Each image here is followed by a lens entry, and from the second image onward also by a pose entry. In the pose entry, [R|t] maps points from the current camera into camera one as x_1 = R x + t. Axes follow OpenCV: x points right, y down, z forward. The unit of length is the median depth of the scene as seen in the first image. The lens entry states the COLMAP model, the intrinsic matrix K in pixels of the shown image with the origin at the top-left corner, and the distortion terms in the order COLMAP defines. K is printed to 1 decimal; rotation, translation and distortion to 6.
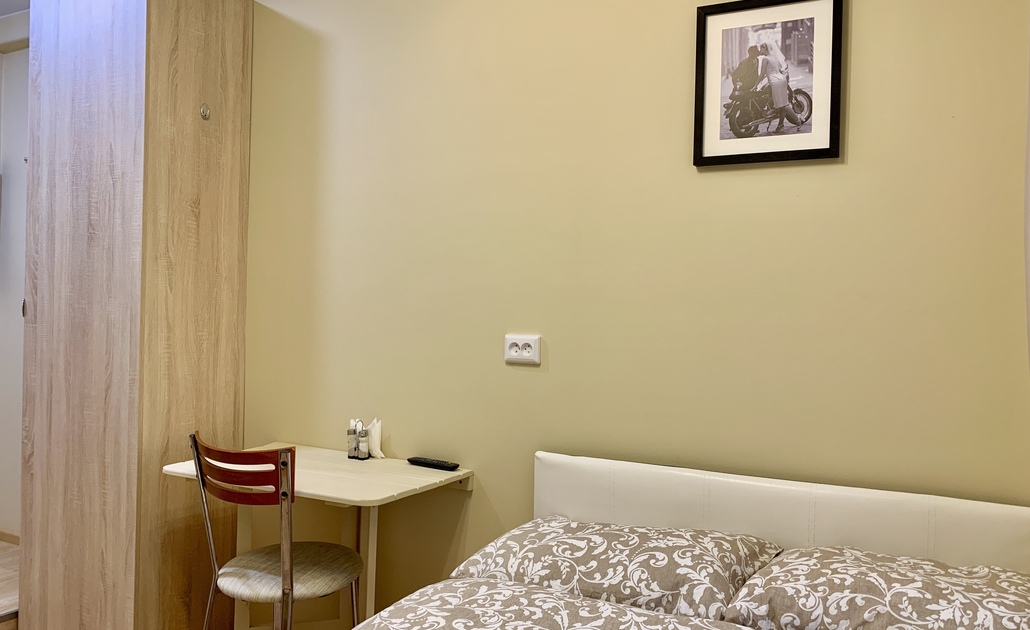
lens RADIAL K [[795.5, 0, 519.2], [0, 795.5, 305.5], [0, 0, 1]] dist [0.036517, -0.054816]
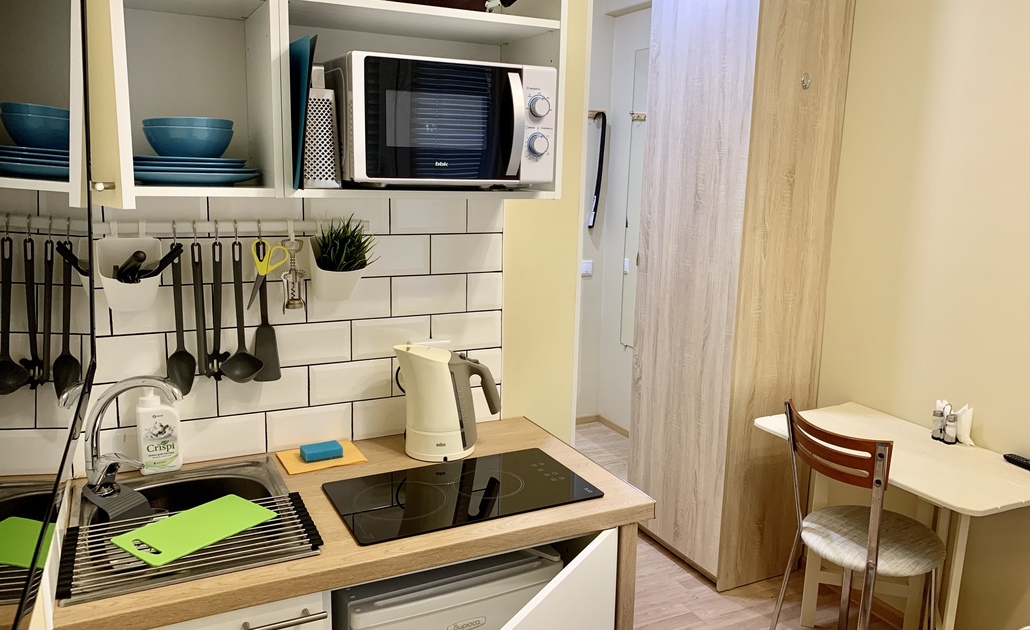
lens RADIAL K [[795.5, 0, 509.9], [0, 795.5, 312.5], [0, 0, 1]] dist [0.036517, -0.054816]
pose [[0.803489, 0.104714, -0.586038, -0.069051], [-0.005271, 0.985622, 0.168884, -0.125625], [0.595296, -0.132607, 0.792488, -0.076974]]
